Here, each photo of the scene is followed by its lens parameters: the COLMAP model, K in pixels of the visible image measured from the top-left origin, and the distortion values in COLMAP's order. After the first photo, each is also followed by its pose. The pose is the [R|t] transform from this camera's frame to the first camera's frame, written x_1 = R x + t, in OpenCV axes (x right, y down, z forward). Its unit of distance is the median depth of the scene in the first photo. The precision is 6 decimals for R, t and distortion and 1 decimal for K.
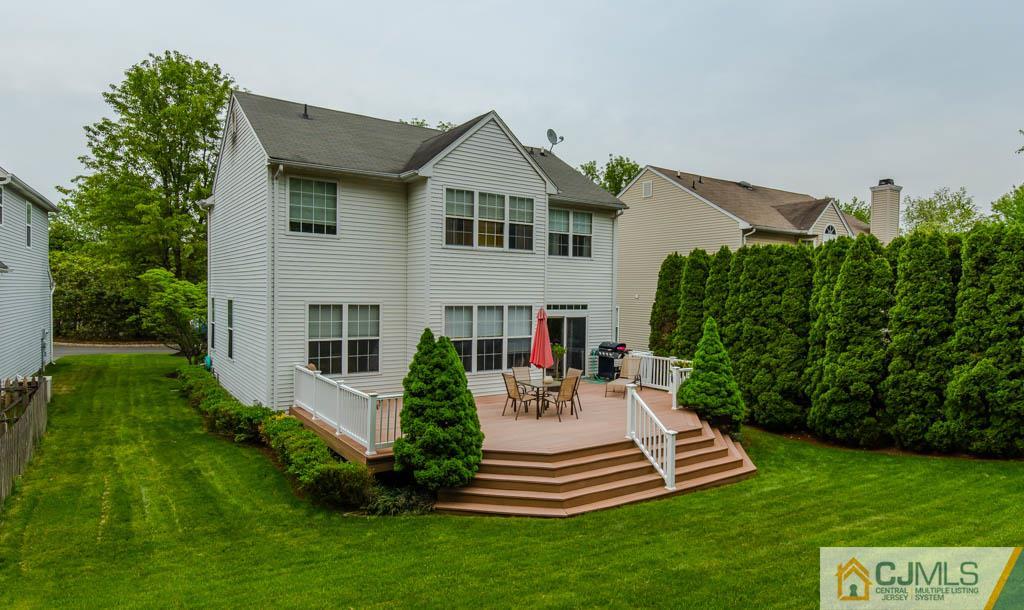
lens RADIAL K [[604.1, 0, 512.0], [0, 604.1, 305.0], [0, 0, 1]] dist [0.018747, 0.000221]
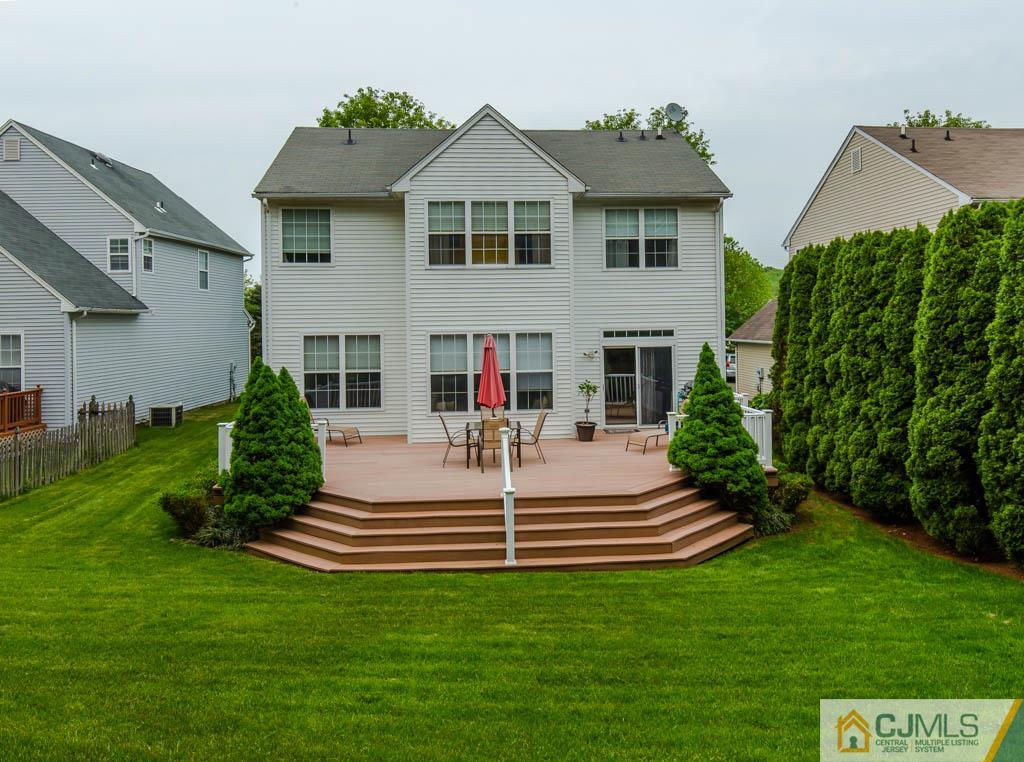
lens RADIAL K [[755.0, 0, 511.7], [0, 755.0, 309.6], [0, 0, 1]] dist [0.021585, -0.004334]
pose [[0.863019, -0.036078, -0.503882, 0.540157], [0.016818, 0.998946, -0.042719, 0.014027], [0.504892, 0.028393, 0.862716, 0.109530]]
